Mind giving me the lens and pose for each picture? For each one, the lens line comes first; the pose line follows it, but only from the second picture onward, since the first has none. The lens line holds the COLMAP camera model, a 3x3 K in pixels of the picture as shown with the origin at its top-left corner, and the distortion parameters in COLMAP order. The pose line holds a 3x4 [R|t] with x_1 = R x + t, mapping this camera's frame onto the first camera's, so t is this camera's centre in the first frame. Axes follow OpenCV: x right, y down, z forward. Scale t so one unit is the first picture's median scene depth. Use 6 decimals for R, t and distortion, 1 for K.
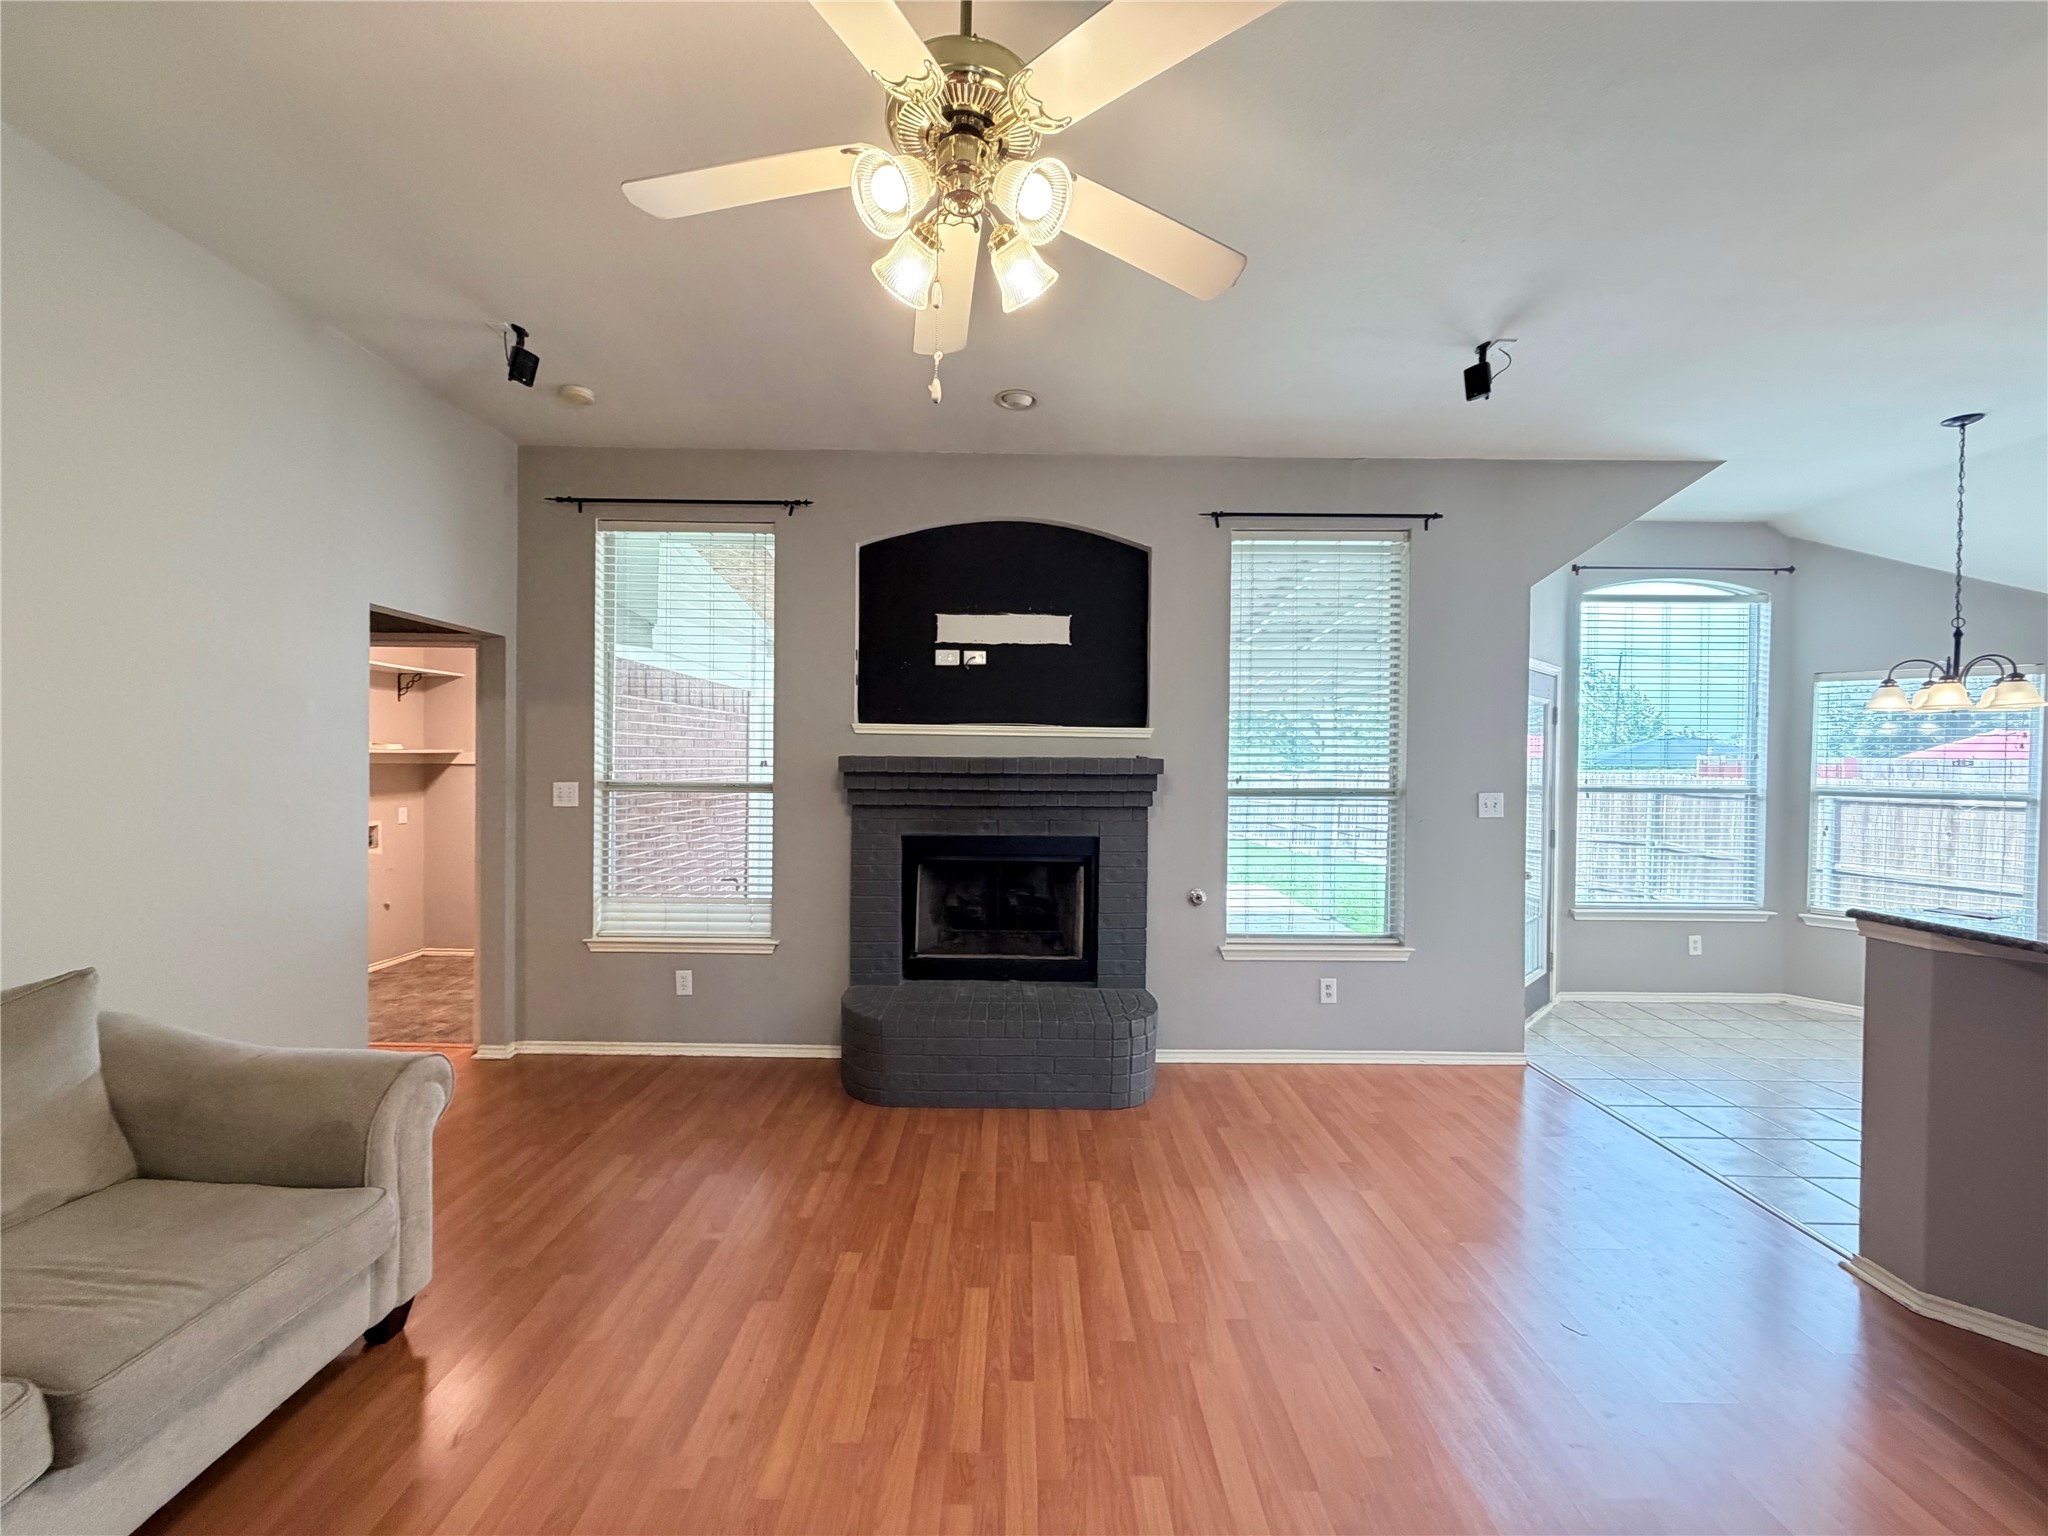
lens RADIAL K [[813.8, 0, 1021.1], [0, 813.8, 768.9], [0, 0, 1]] dist [-0.001088, 0.000263]
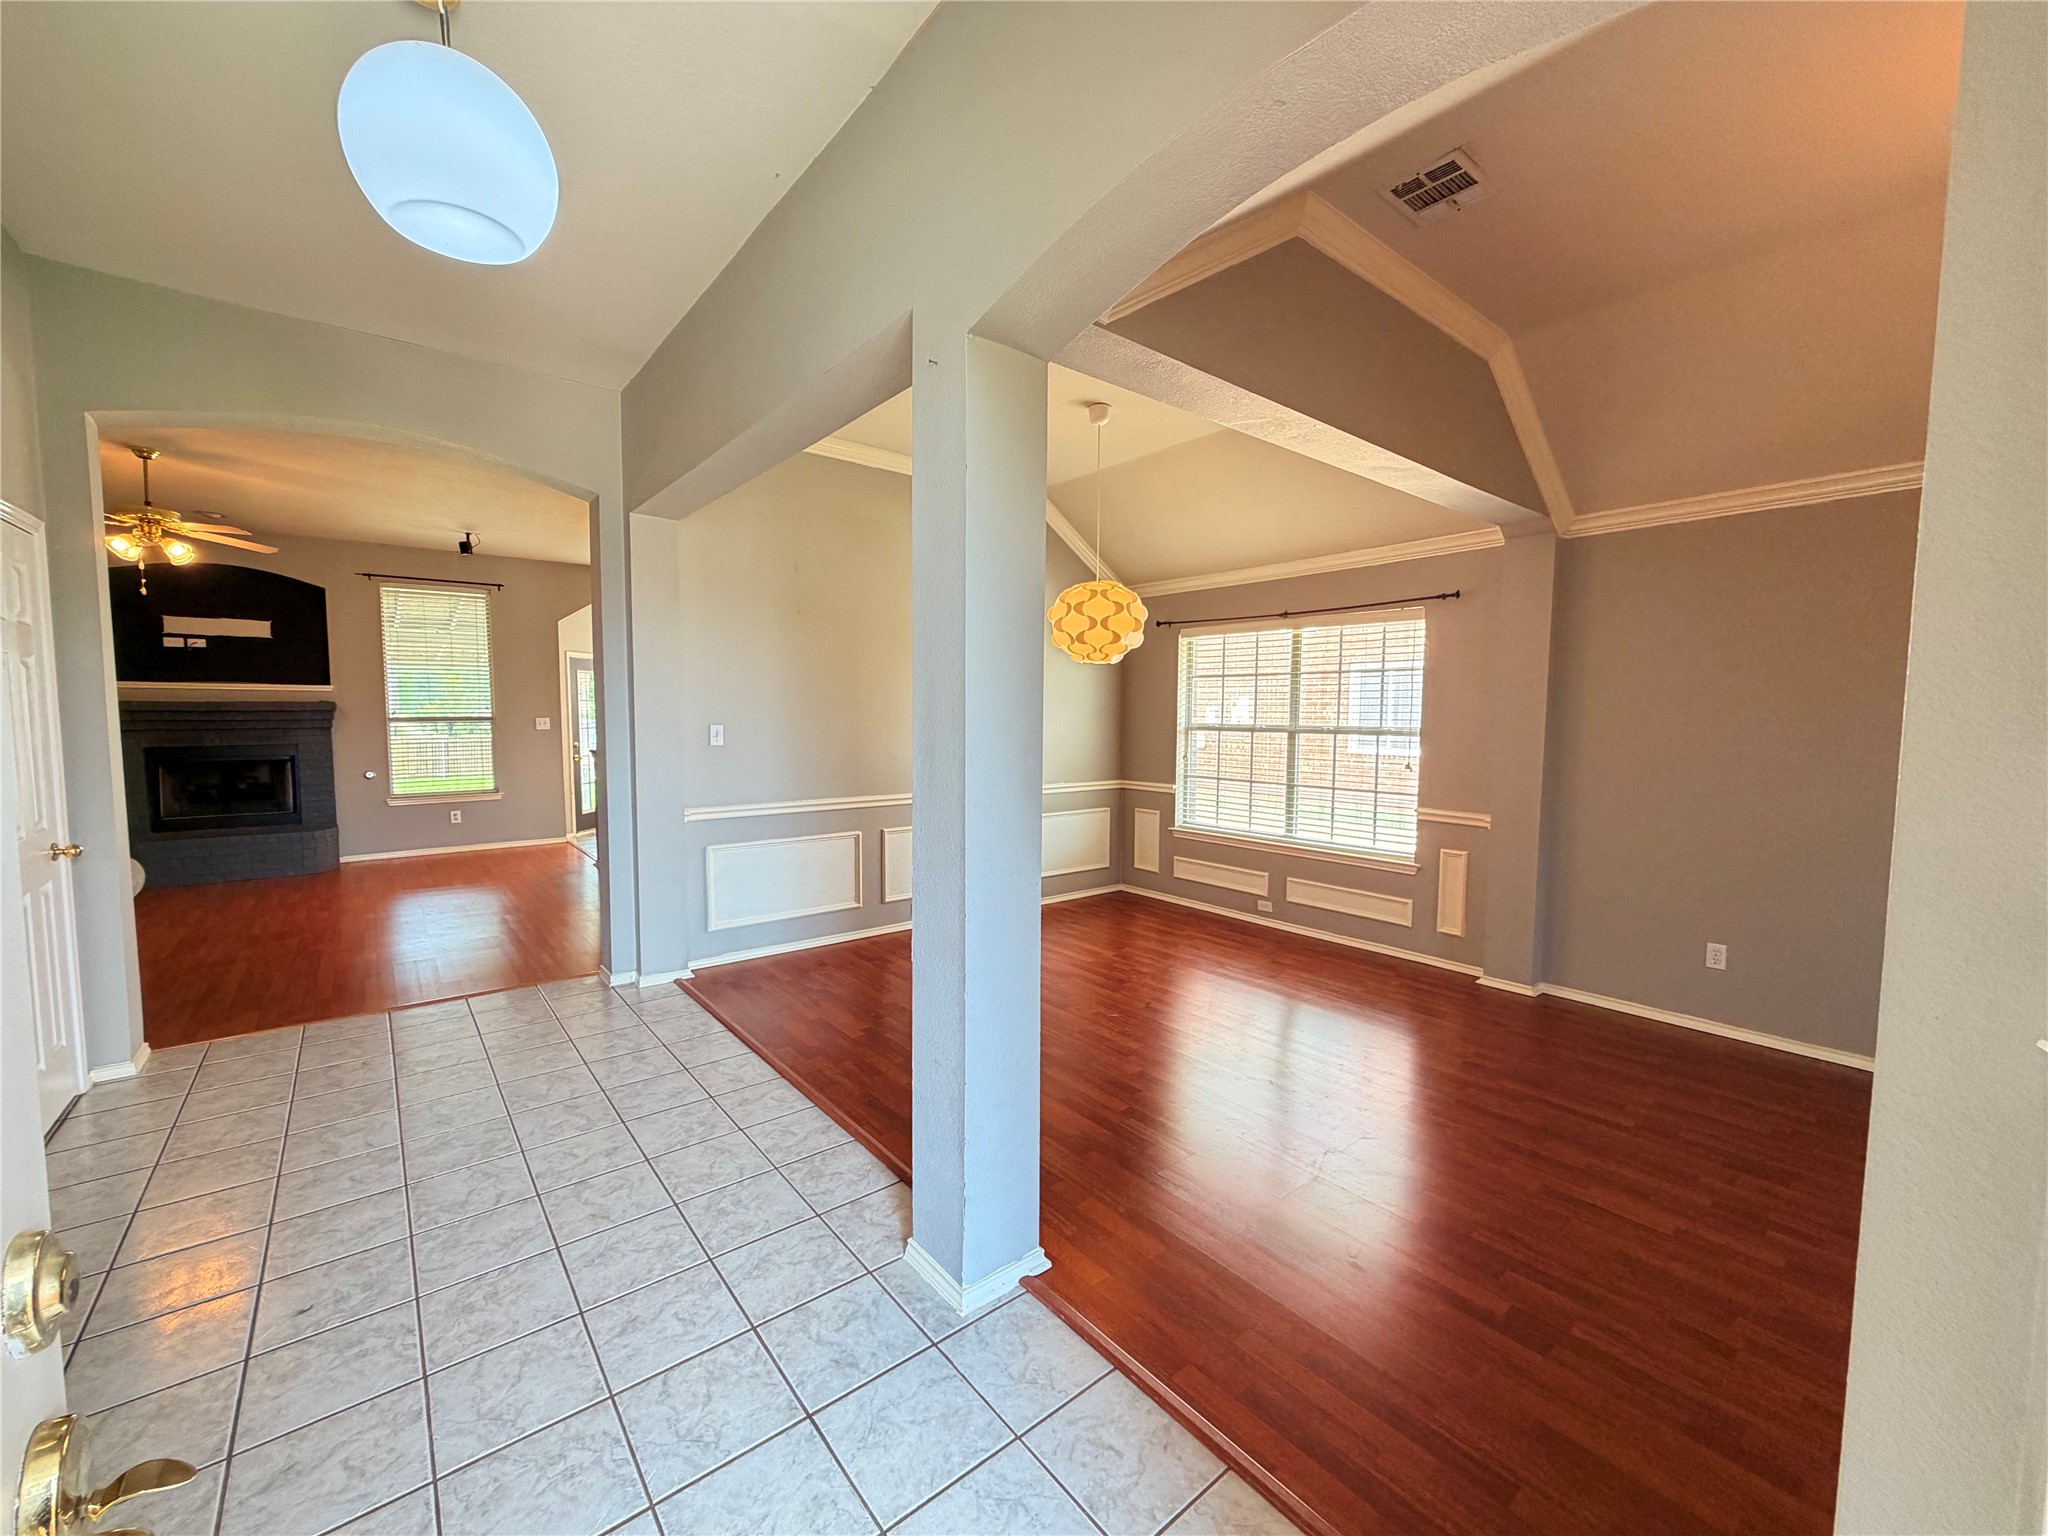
lens RADIAL K [[813.8, 0, 1021.7], [0, 813.8, 770.7], [0, 0, 1]] dist [-0.001088, 0.000263]
pose [[0.779225, -0.053153, 0.624487, 0.216404], [0.011583, 0.997448, 0.070444, 0.031323], [-0.626638, -0.047659, 0.777852, -1.453391]]
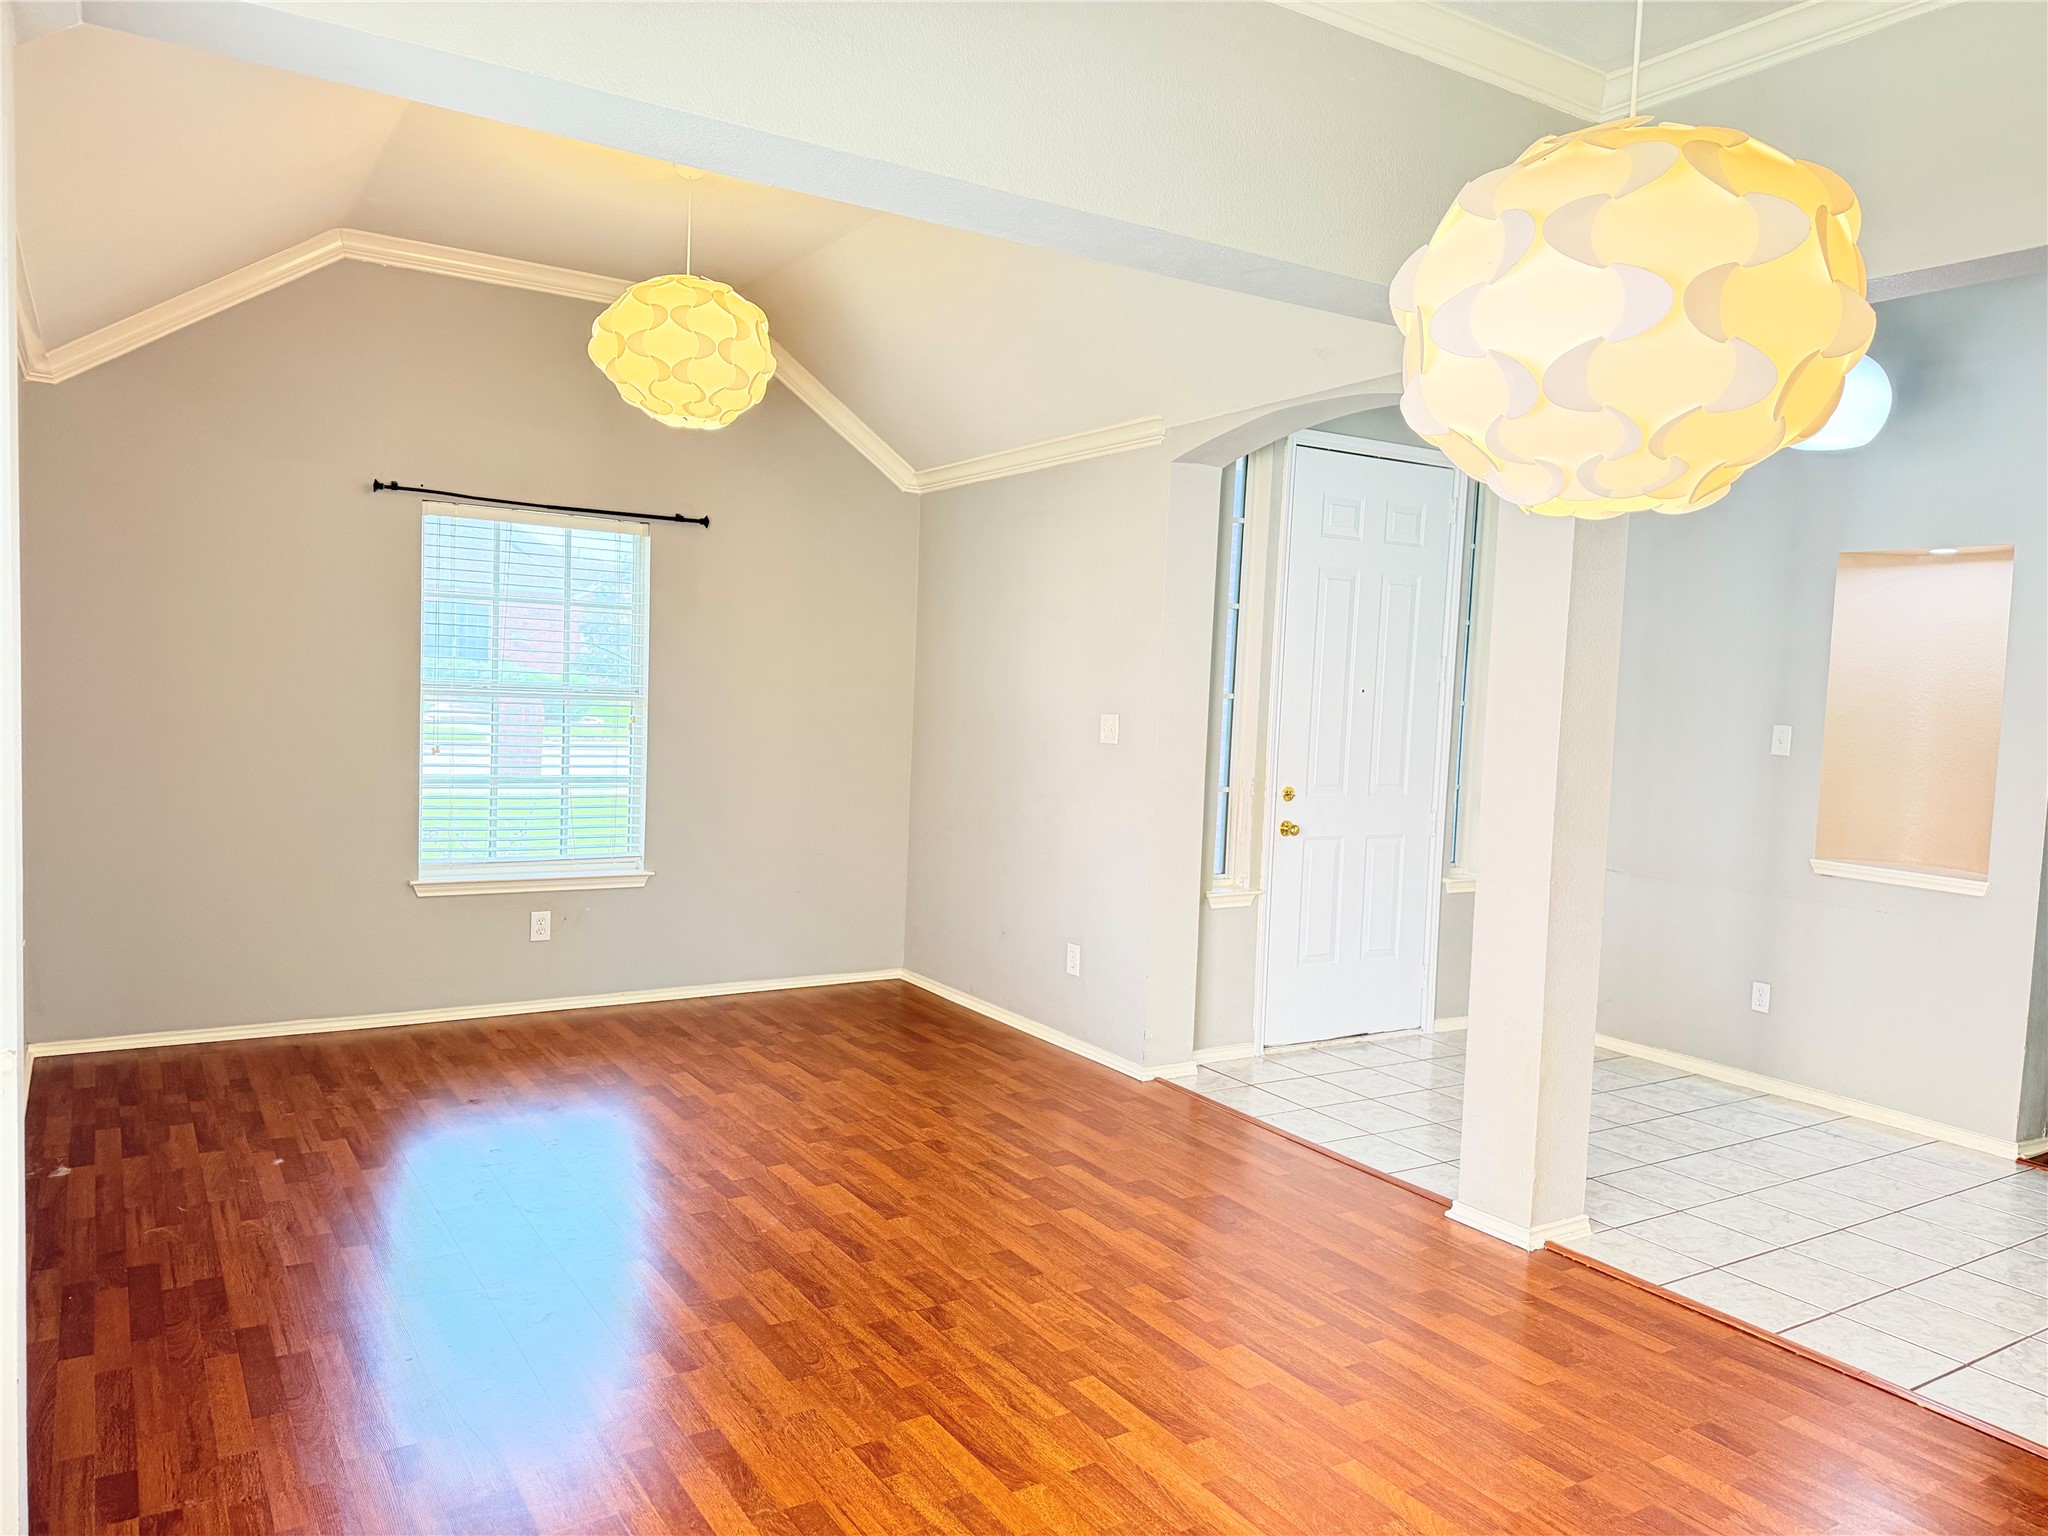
lens RADIAL K [[1443.6, 0, 1015.0], [0, 1443.6, 767.3], [0, 0, 1]] dist [0.034649, -0.036189]
pose [[-0.842916, -0.011873, -0.537915, 1.335349], [-0.057928, 0.995948, 0.068790, 0.021088], [0.534918, 0.089144, -0.840188, -0.417003]]
